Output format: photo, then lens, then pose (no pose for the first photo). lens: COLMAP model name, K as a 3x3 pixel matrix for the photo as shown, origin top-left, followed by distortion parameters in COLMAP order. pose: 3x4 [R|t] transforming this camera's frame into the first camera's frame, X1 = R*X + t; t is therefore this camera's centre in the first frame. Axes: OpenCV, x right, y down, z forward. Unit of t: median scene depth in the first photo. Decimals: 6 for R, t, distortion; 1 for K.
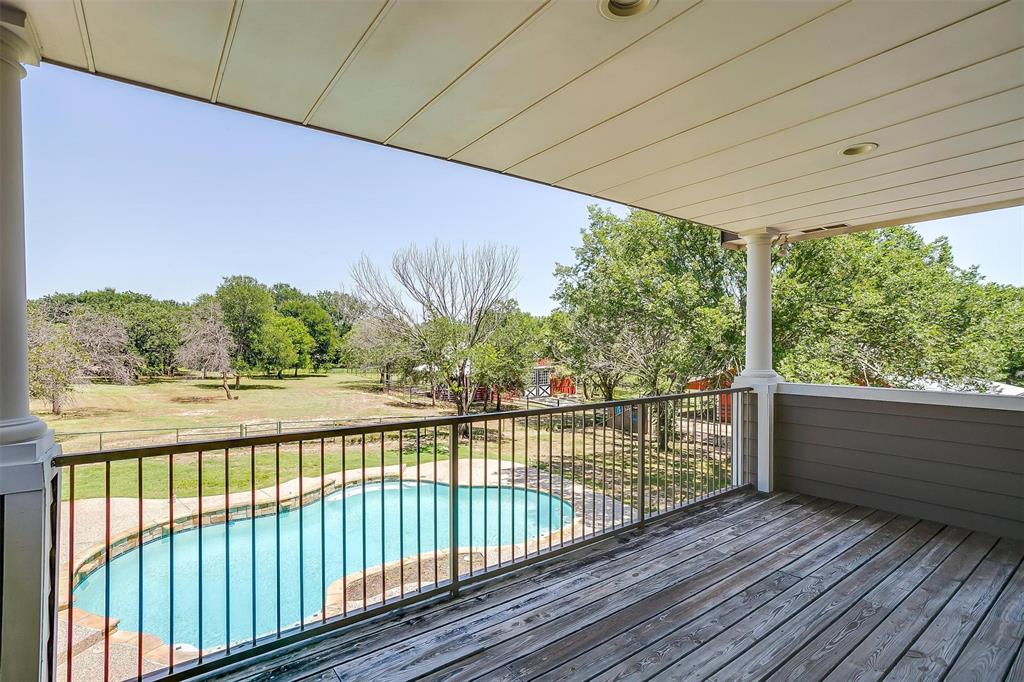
lens RADIAL K [[499.4, 0, 510.8], [0, 499.4, 342.2], [0, 0, 1]] dist [-0.048168, 0.024281]
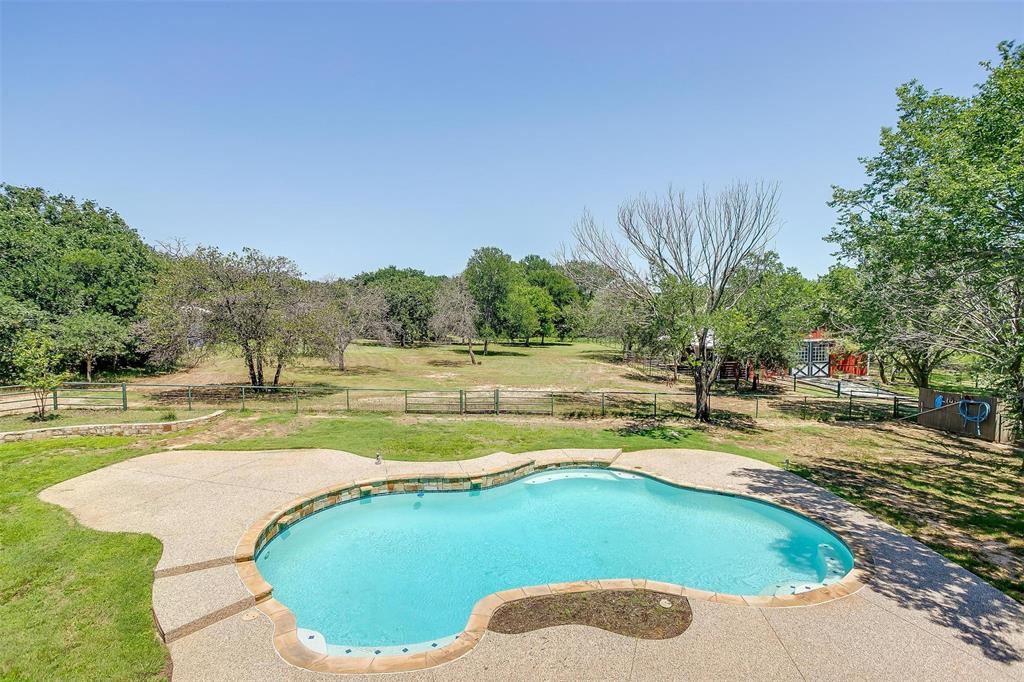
lens RADIAL K [[499.4, 0, 508.3], [0, 499.4, 339.4], [0, 0, 1]] dist [-0.048168, 0.024281]
pose [[0.874128, 0.020204, -0.485275, 0.017860], [0.005905, 0.998619, 0.052212, 0.007383], [0.485660, -0.048506, 0.872801, 0.104606]]
